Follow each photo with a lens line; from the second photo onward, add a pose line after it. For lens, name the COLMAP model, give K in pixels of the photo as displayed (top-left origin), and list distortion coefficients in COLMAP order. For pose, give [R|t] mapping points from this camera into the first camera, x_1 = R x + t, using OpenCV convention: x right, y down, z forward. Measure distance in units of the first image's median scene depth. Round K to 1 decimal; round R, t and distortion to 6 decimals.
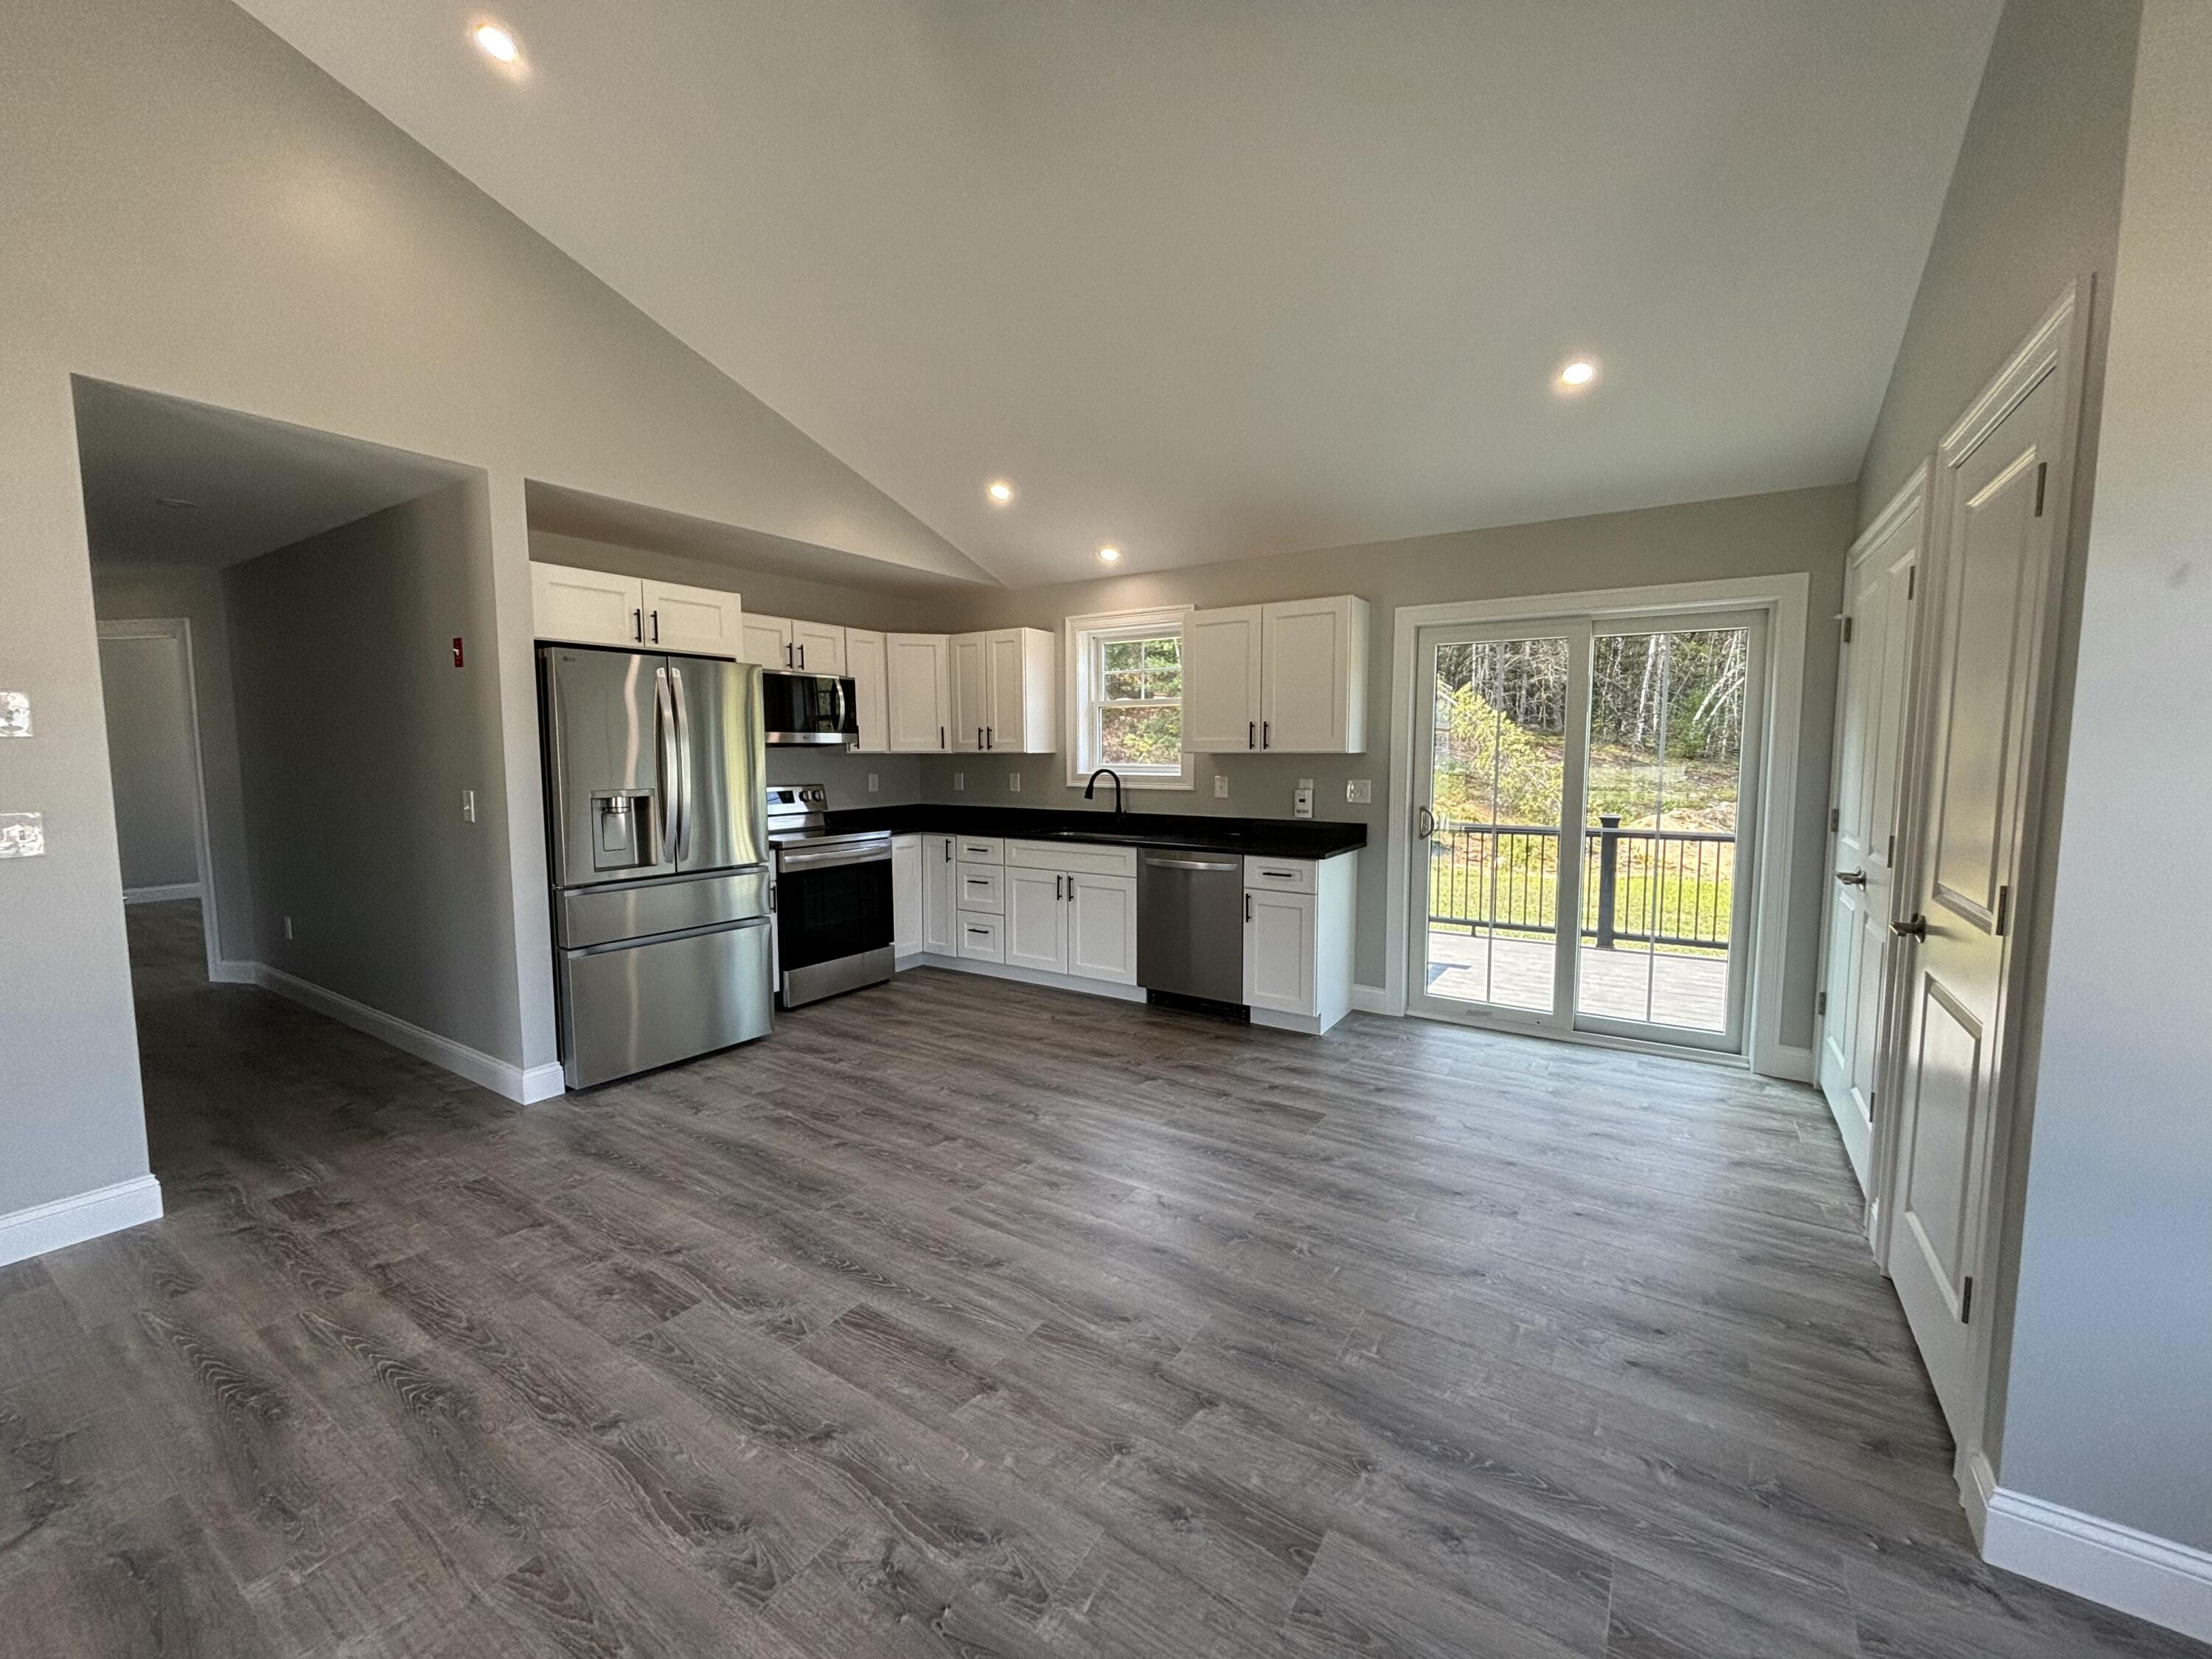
lens RADIAL K [[882.5, 0, 1165.5], [0, 882.5, 833.6], [0, 0, 1]] dist [-0.027796, -0.000102]
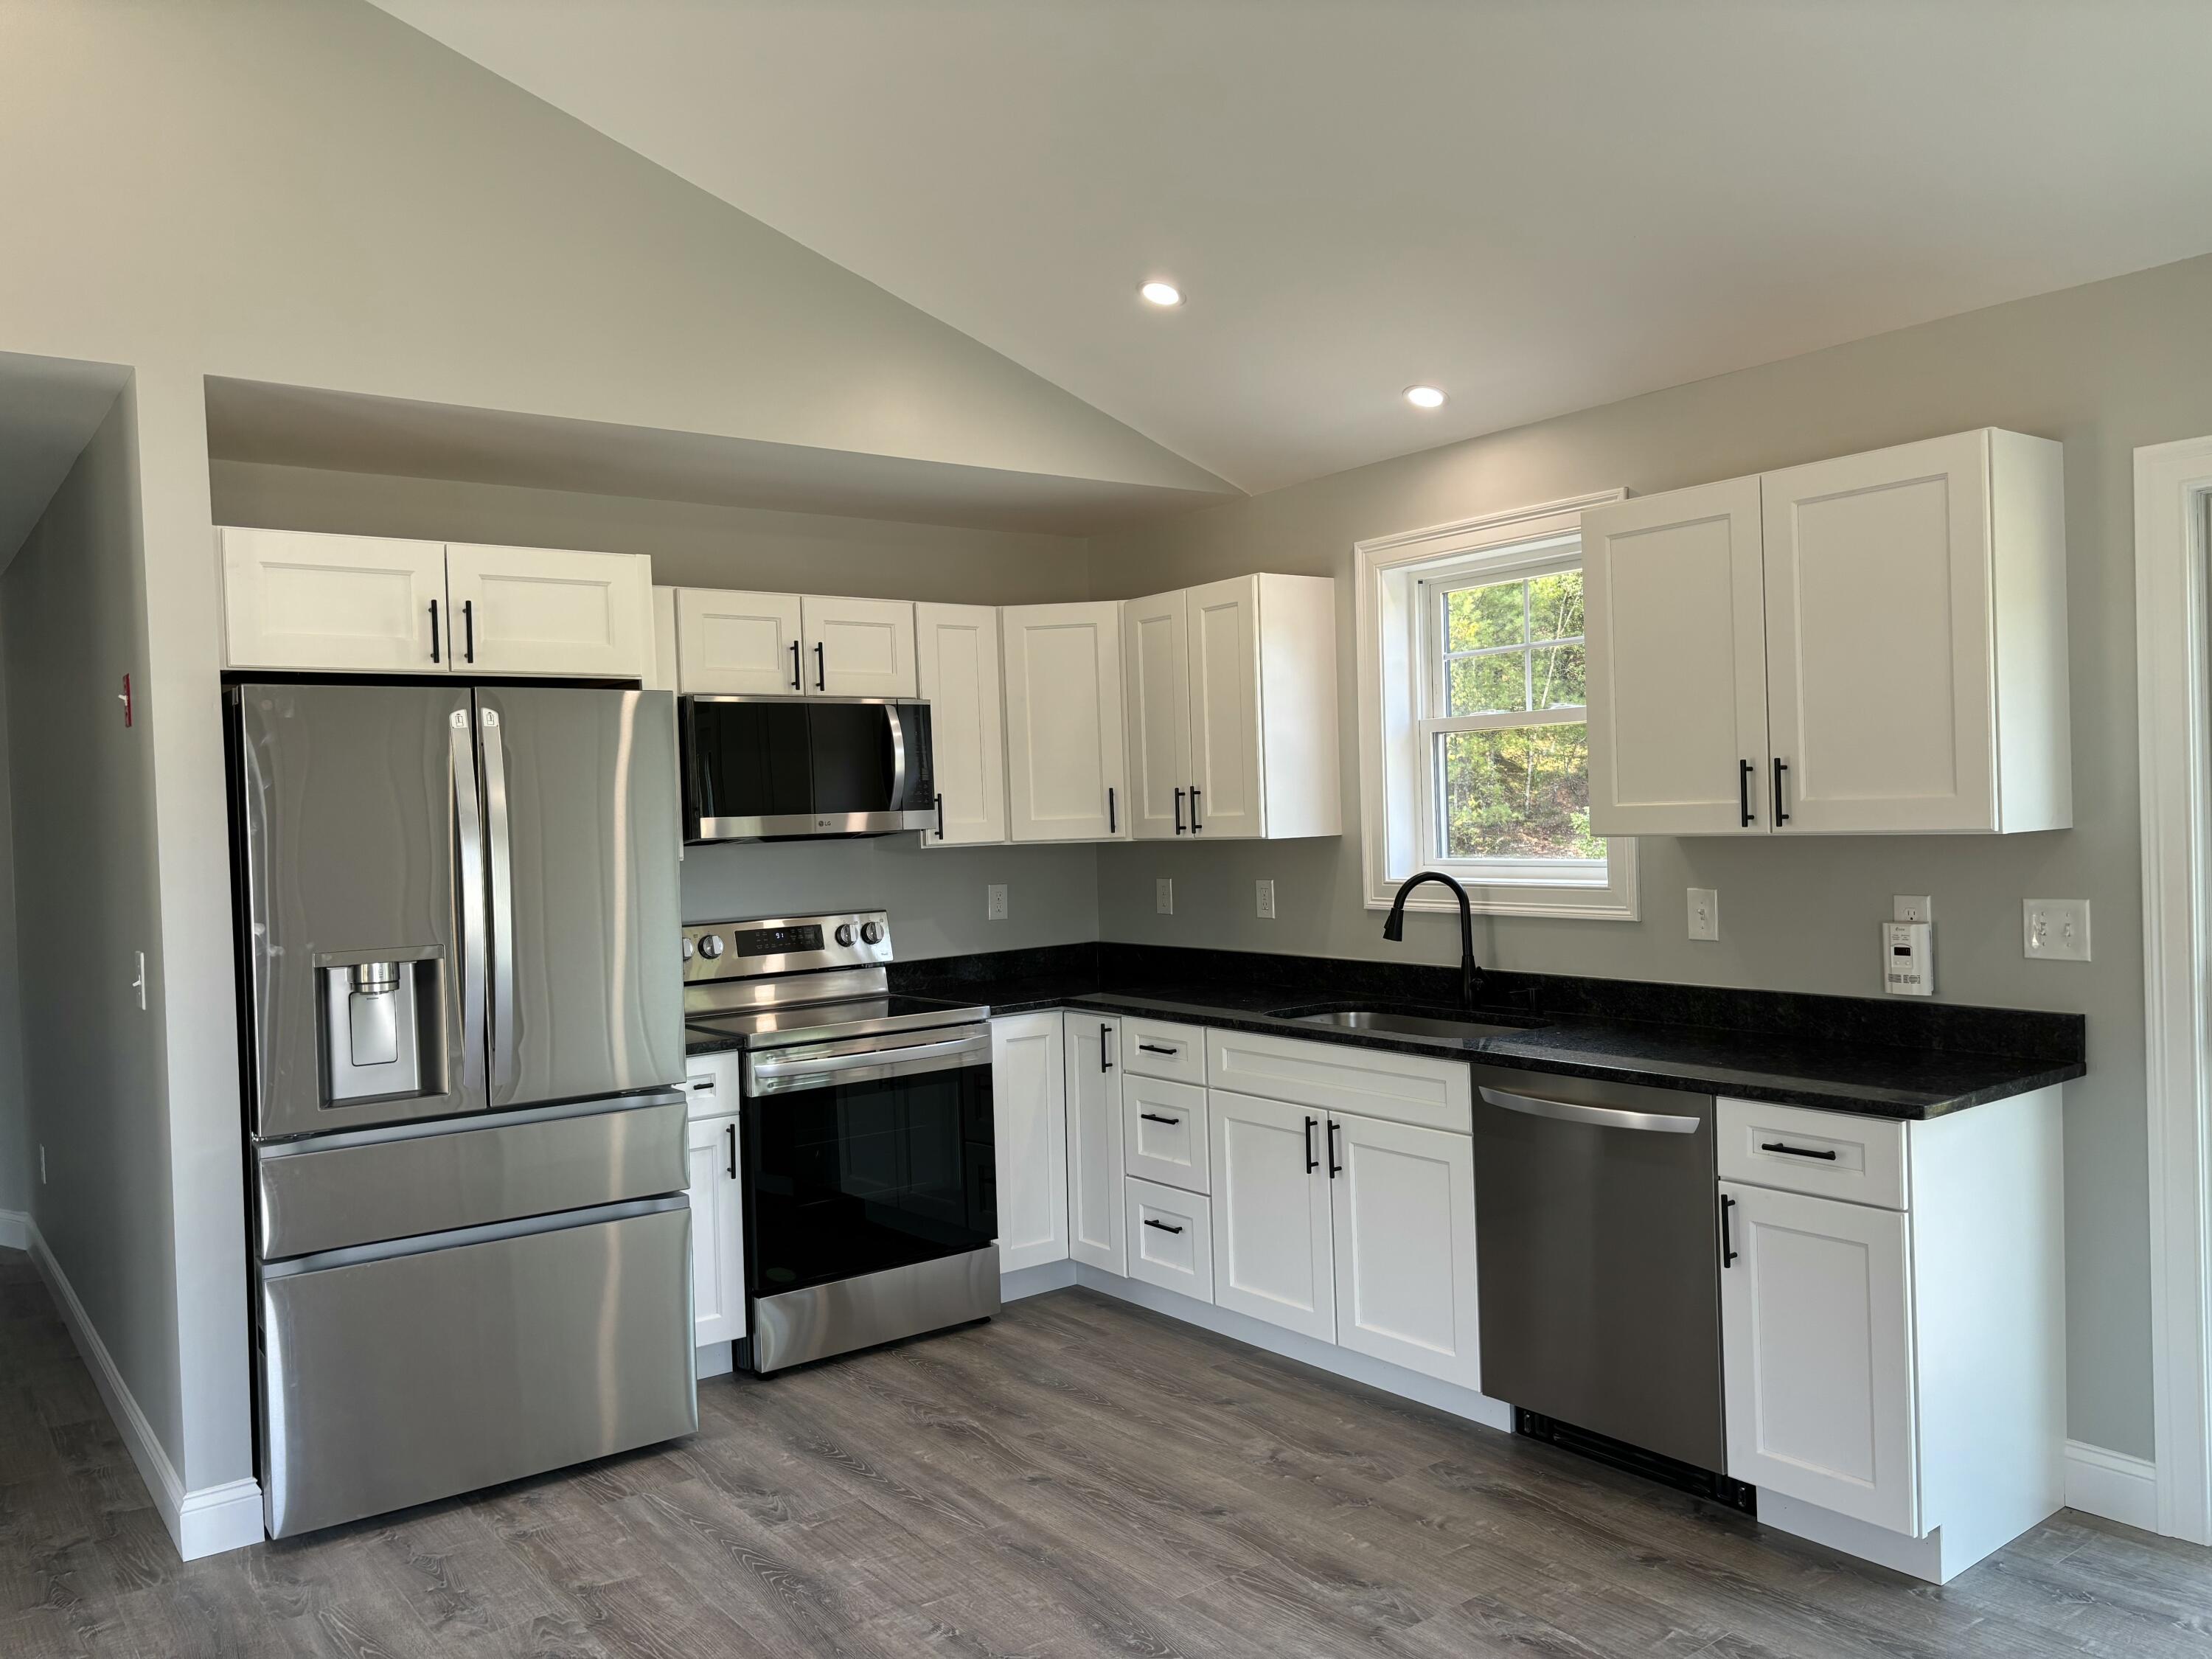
lens RADIAL K [[1702.2, 0, 1144.5], [0, 1702.2, 822.8], [0, 0, 1]] dist [0.022873, -0.011454]
pose [[0.926009, -0.025379, -0.376647, 0.132503], [-0.003865, 0.997048, -0.076684, -0.035043], [0.377481, 0.072466, 0.923178, 0.166727]]
